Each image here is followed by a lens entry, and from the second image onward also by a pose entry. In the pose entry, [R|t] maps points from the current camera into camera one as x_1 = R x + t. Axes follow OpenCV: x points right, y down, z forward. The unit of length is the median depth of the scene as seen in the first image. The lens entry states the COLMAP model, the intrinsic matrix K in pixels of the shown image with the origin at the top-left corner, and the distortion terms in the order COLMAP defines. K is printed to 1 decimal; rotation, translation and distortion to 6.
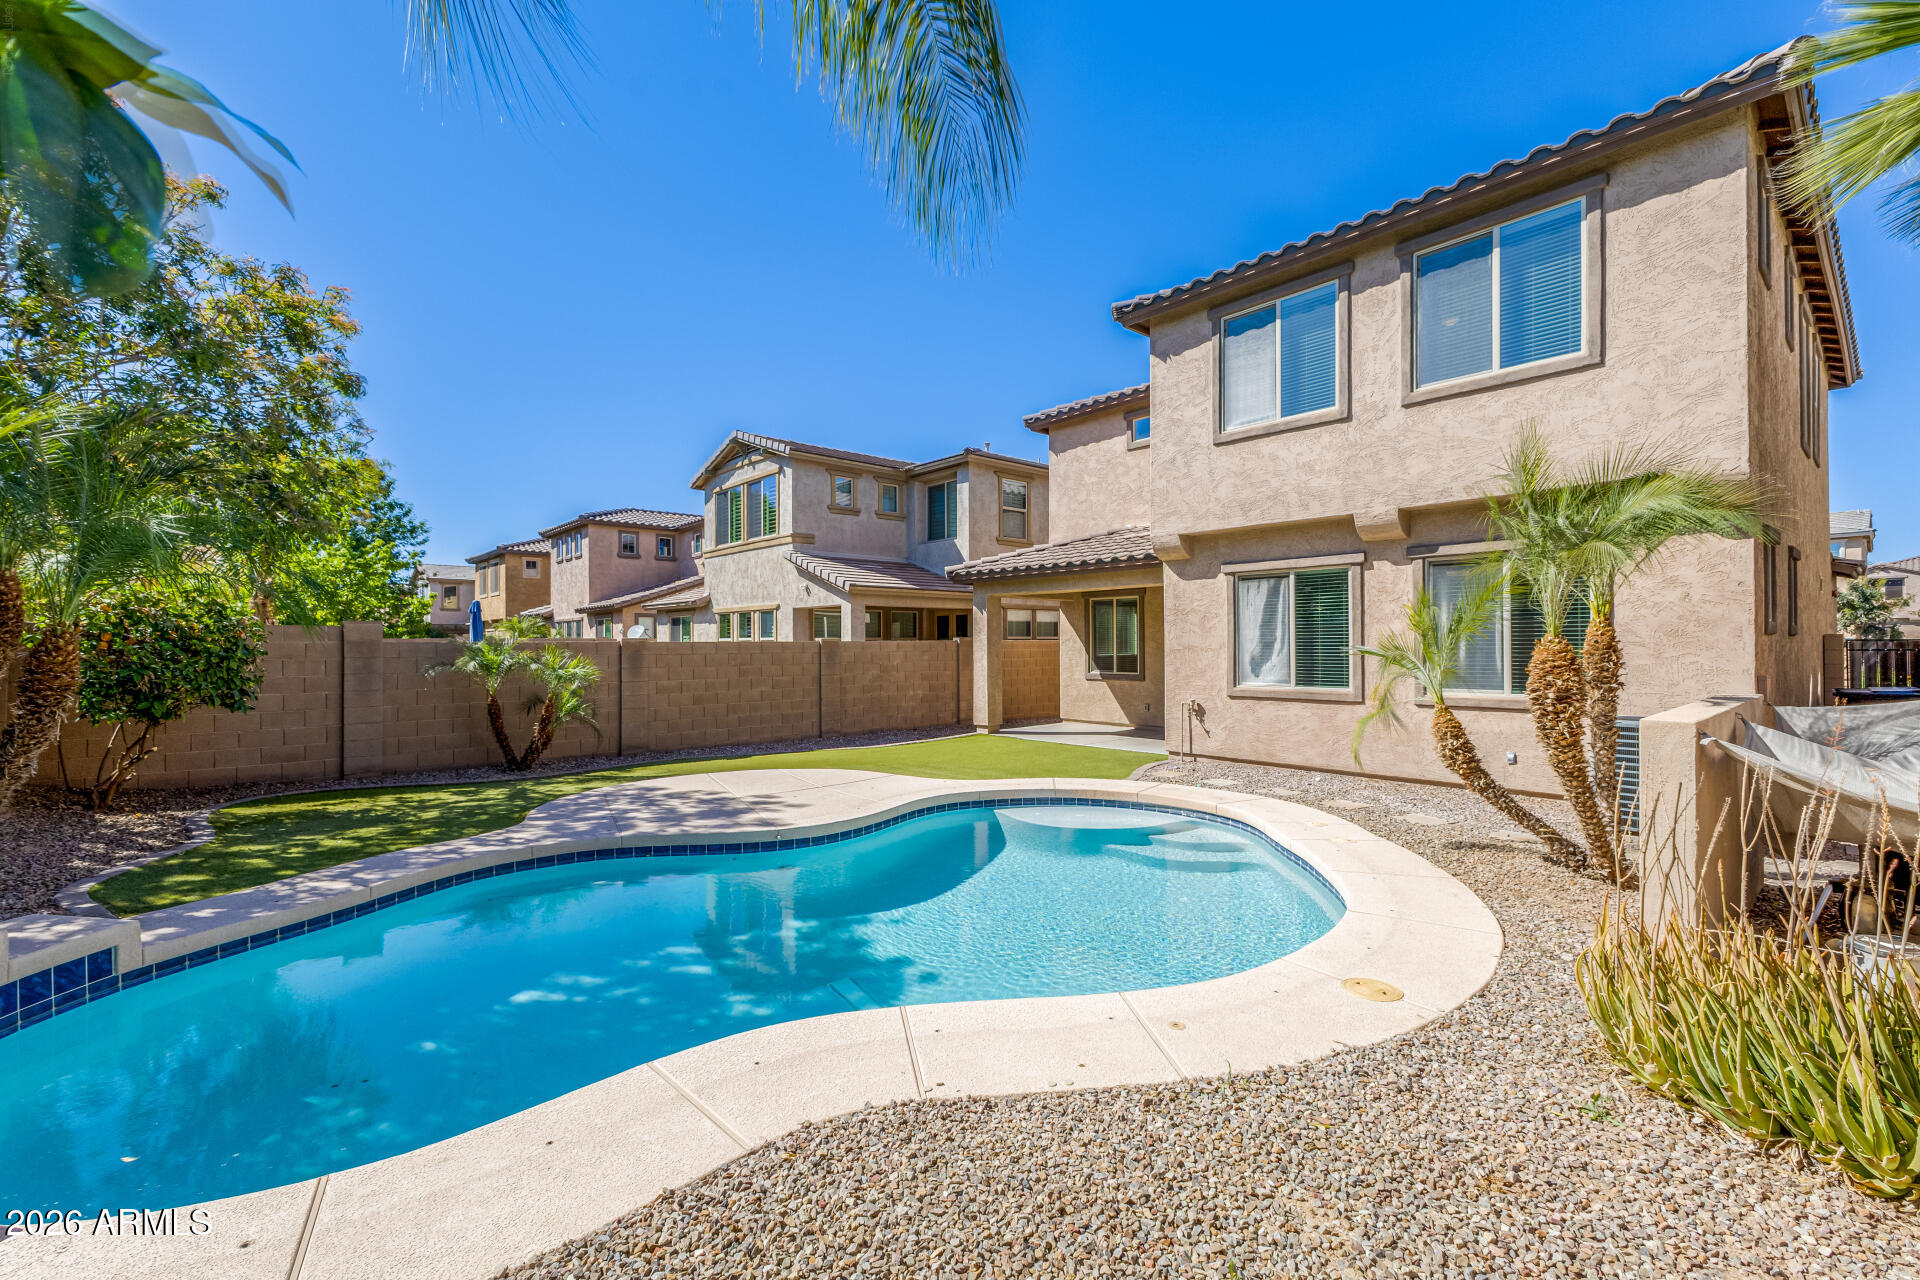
lens RADIAL K [[821.0, 0, 956.4], [0, 821.0, 635.6], [0, 0, 1]] dist [0.000278, -0.000025]
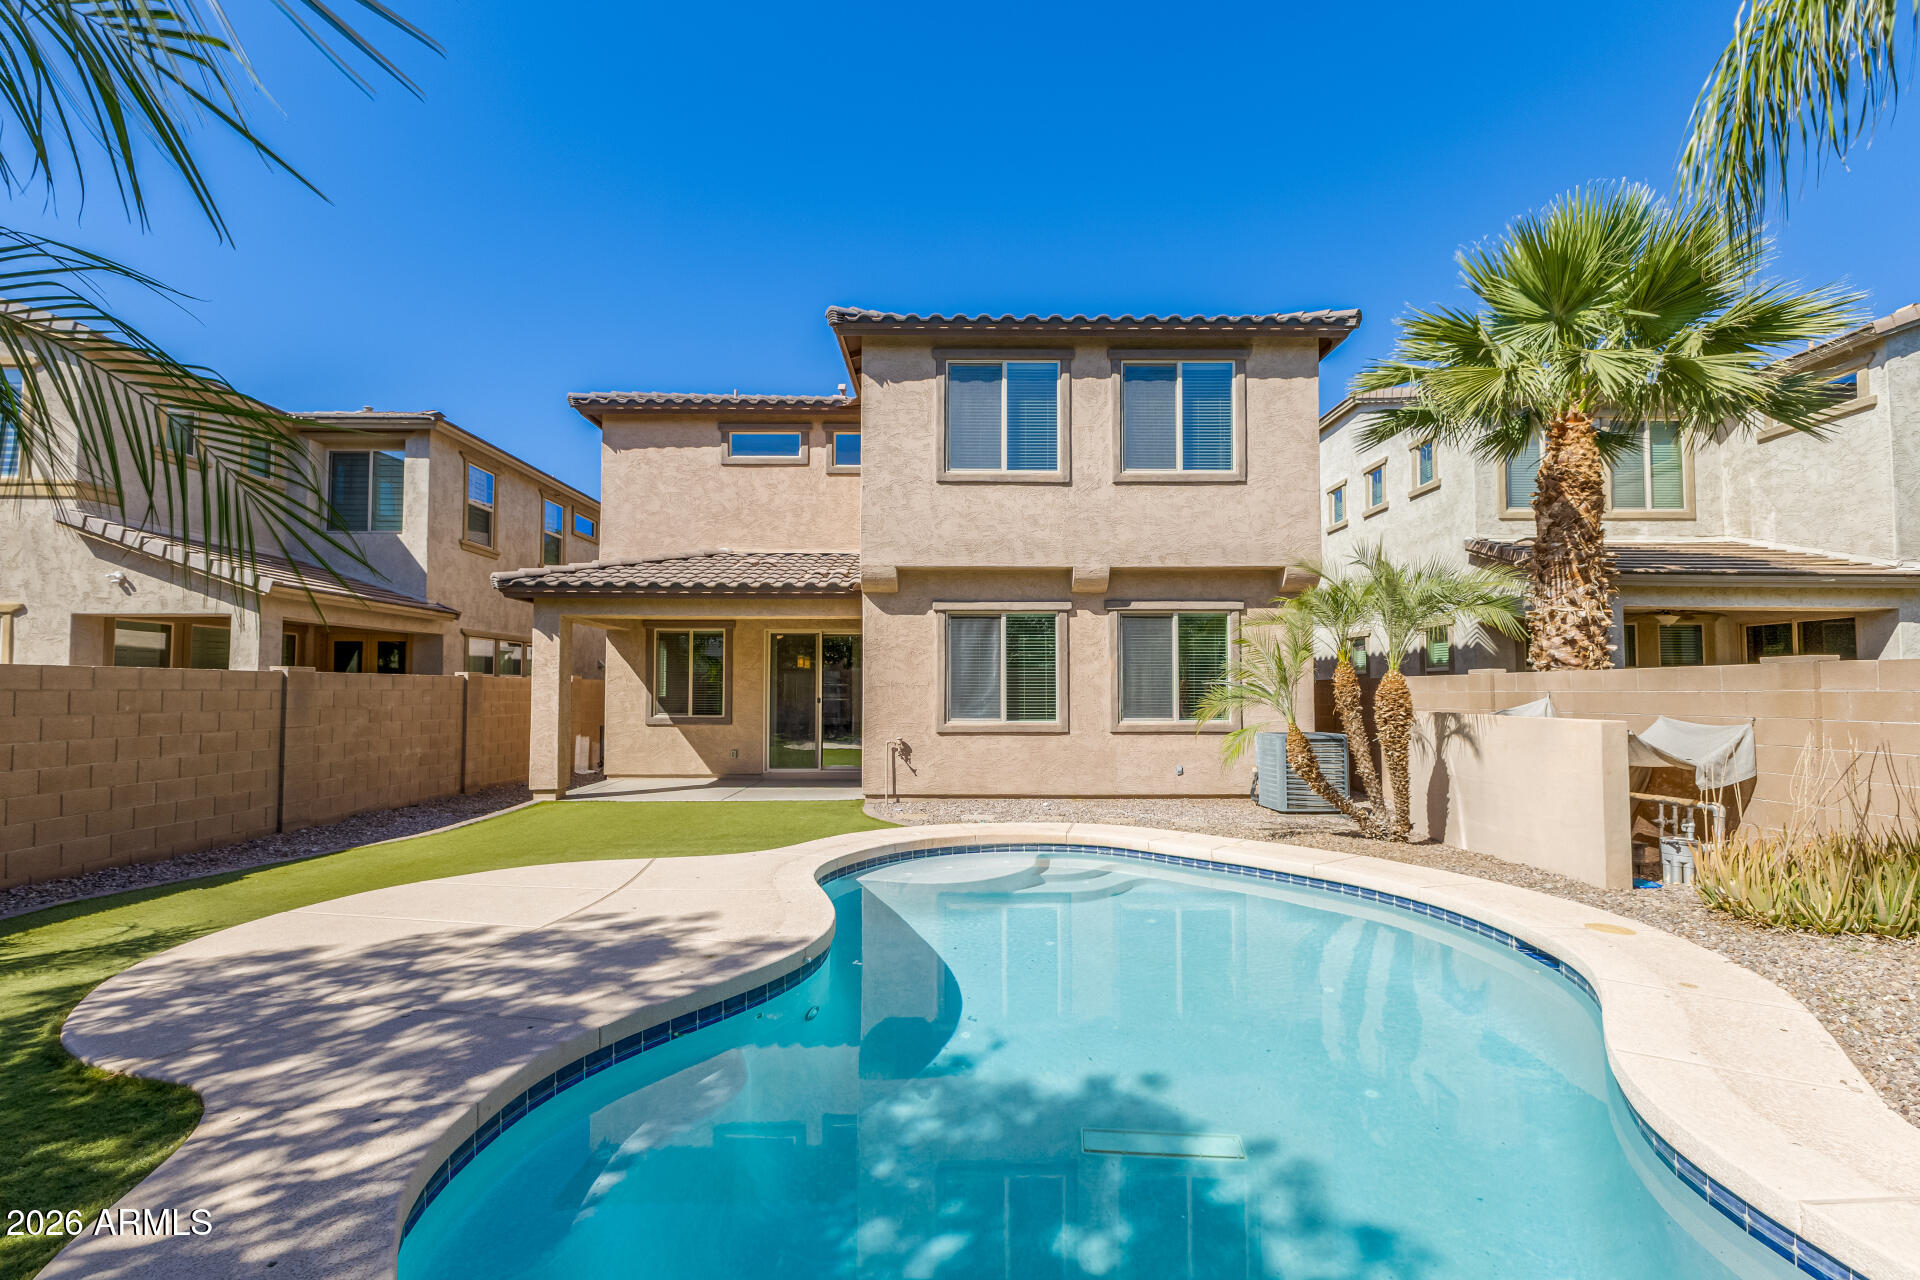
lens RADIAL K [[833.6, 0, 965.6], [0, 833.6, 647.9], [0, 0, 1]] dist [0.000749, 0.000226]
pose [[0.653149, 0.043877, 0.755957, -0.411200], [-0.011061, 0.998766, -0.048413, 0.018769], [-0.757148, 0.023260, 0.652829, 0.302542]]
